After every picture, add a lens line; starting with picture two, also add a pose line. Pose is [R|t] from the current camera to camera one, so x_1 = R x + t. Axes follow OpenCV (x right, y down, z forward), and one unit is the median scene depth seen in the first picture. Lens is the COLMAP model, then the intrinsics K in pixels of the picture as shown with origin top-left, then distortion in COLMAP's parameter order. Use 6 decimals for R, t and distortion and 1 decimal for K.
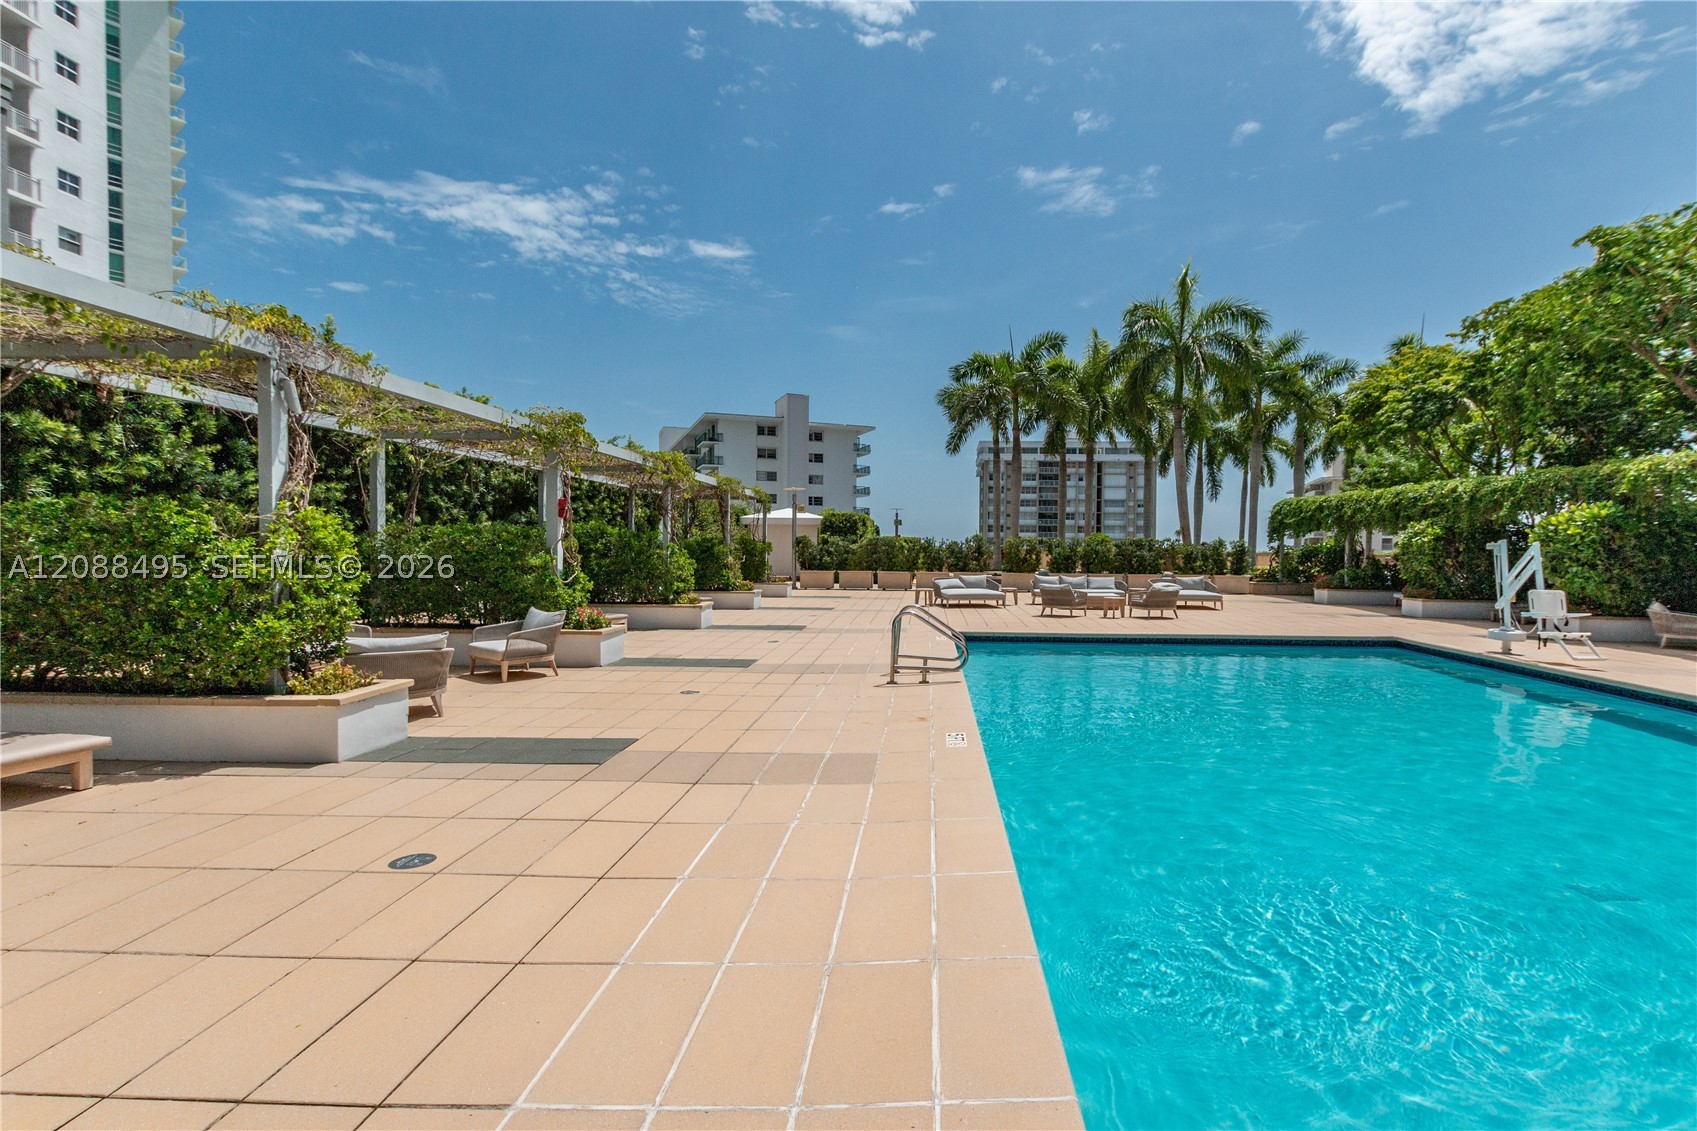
lens RADIAL K [[797.7, 0, 853.9], [0, 797.7, 571.3], [0, 0, 1]] dist [0.002829, -0.001005]
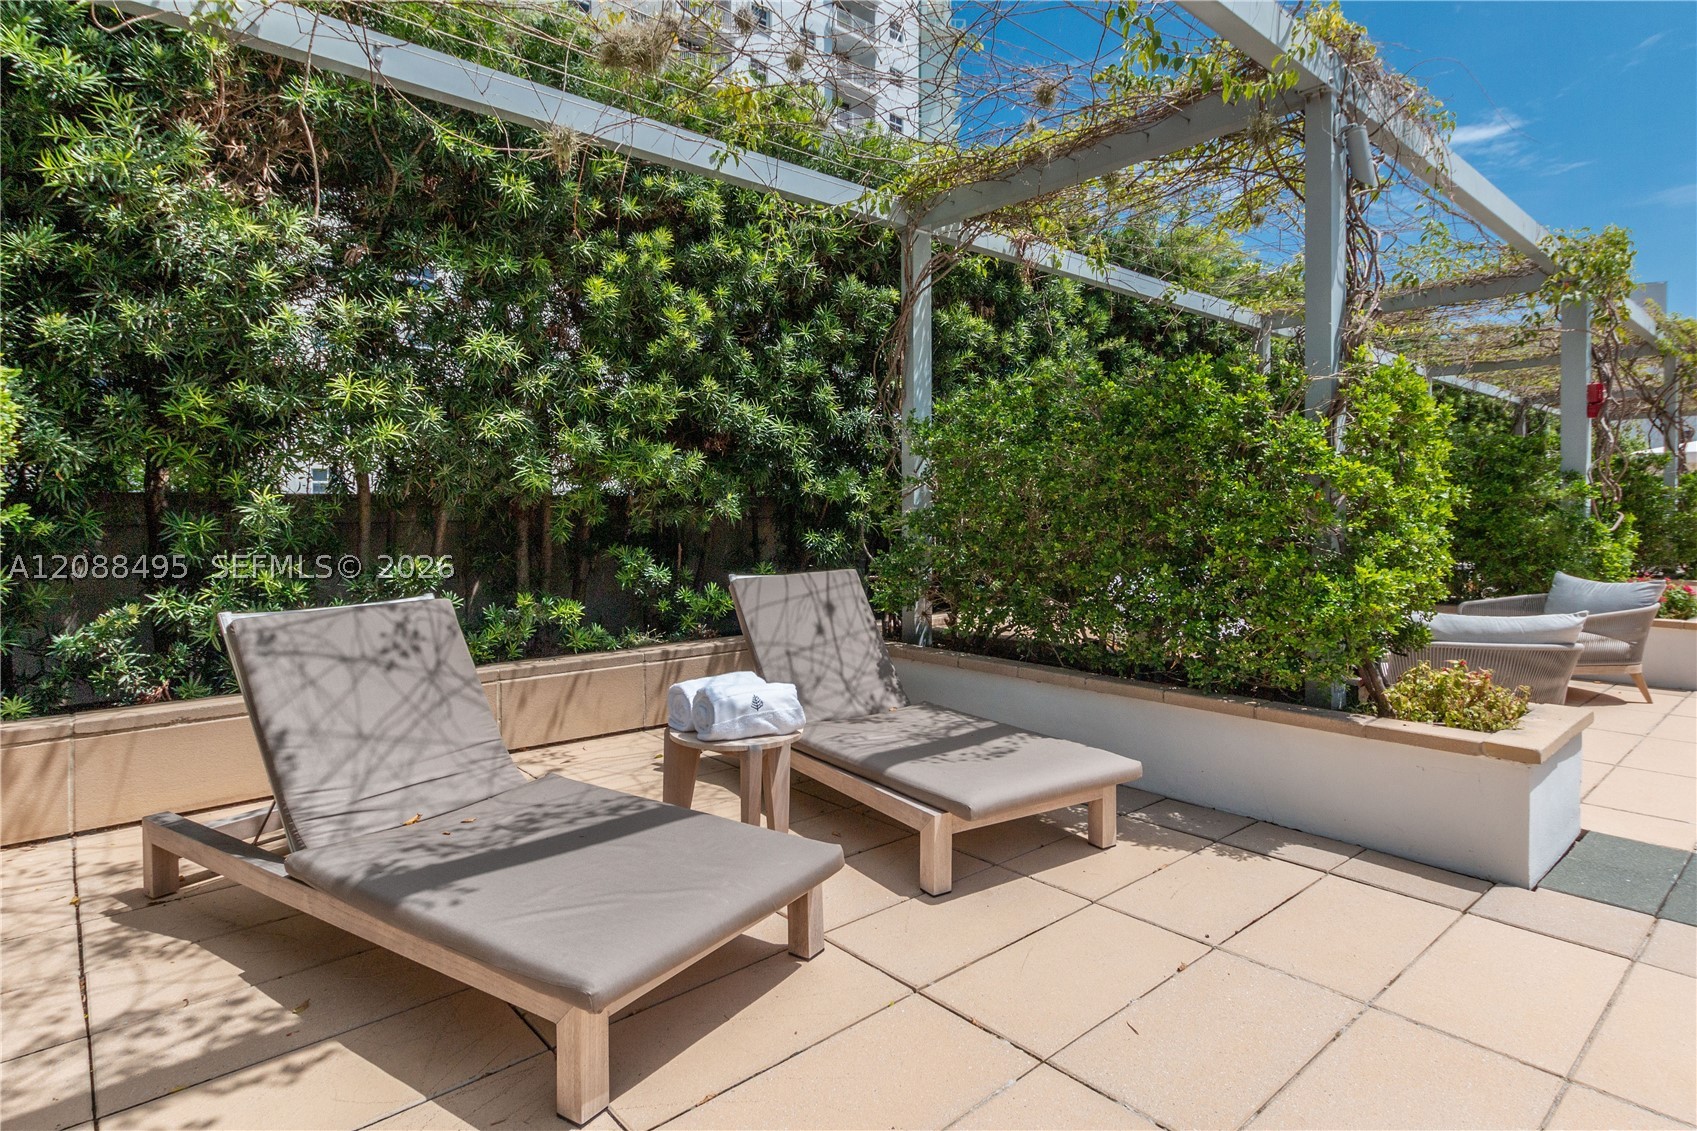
lens RADIAL K [[797.7, 0, 838.9], [0, 797.7, 535.4], [0, 0, 1]] dist [0.002829, -0.001005]
pose [[0.686289, 0.007826, -0.727287, -0.359212], [-0.012322, 0.999924, -0.000868, 0.026736], [0.727225, 0.009557, 0.686333, 0.243236]]
